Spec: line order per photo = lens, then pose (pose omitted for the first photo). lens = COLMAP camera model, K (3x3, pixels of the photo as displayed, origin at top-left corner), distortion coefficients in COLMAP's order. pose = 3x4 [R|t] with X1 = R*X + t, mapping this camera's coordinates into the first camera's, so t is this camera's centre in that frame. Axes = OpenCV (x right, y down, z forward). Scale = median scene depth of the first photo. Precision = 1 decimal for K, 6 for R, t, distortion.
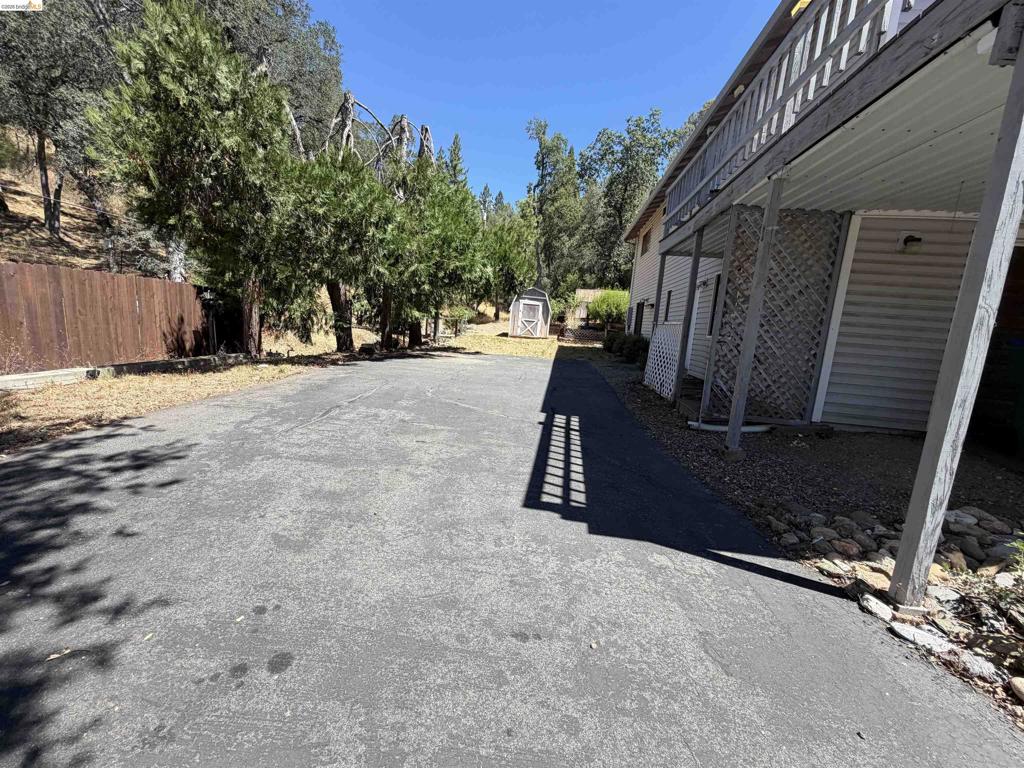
lens RADIAL K [[409.8, 0, 509.7], [0, 409.8, 383.8], [0, 0, 1]] dist [0.000671, 0.000193]
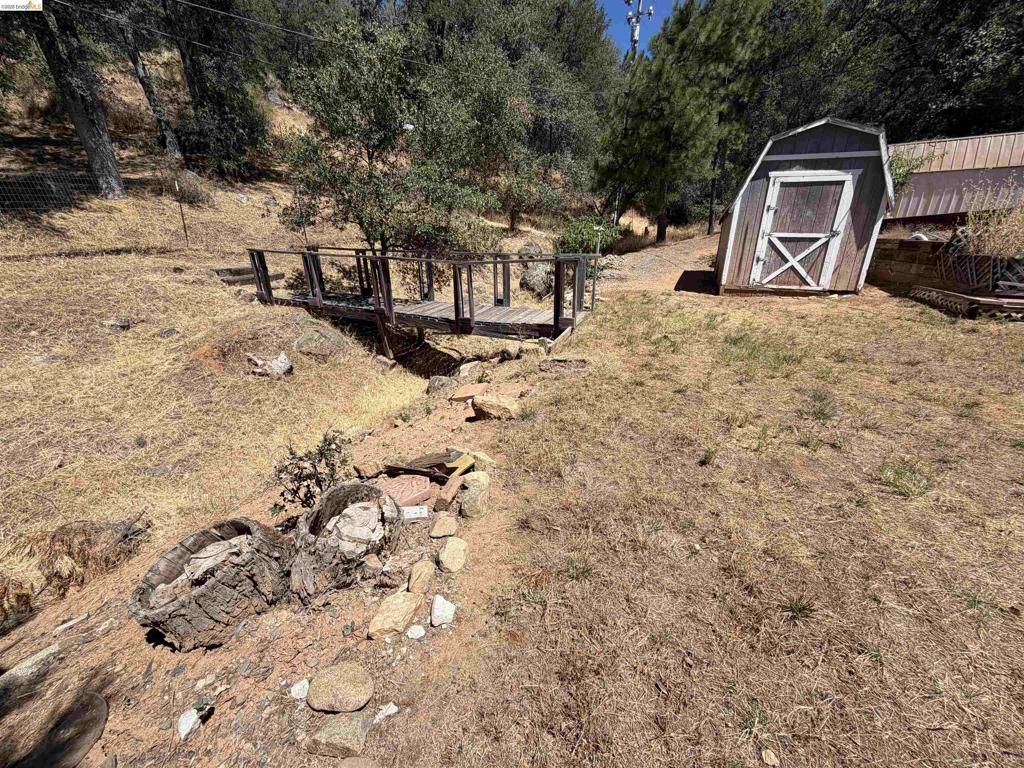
lens RADIAL K [[409.8, 0, 508.2], [0, 409.8, 388.1], [0, 0, 1]] dist [0.000671, 0.000193]
pose [[0.952202, 0.027498, -0.304228, -0.067472], [0.028187, 0.983781, 0.177143, -0.101186], [0.304165, -0.177251, 0.935984, 0.605698]]
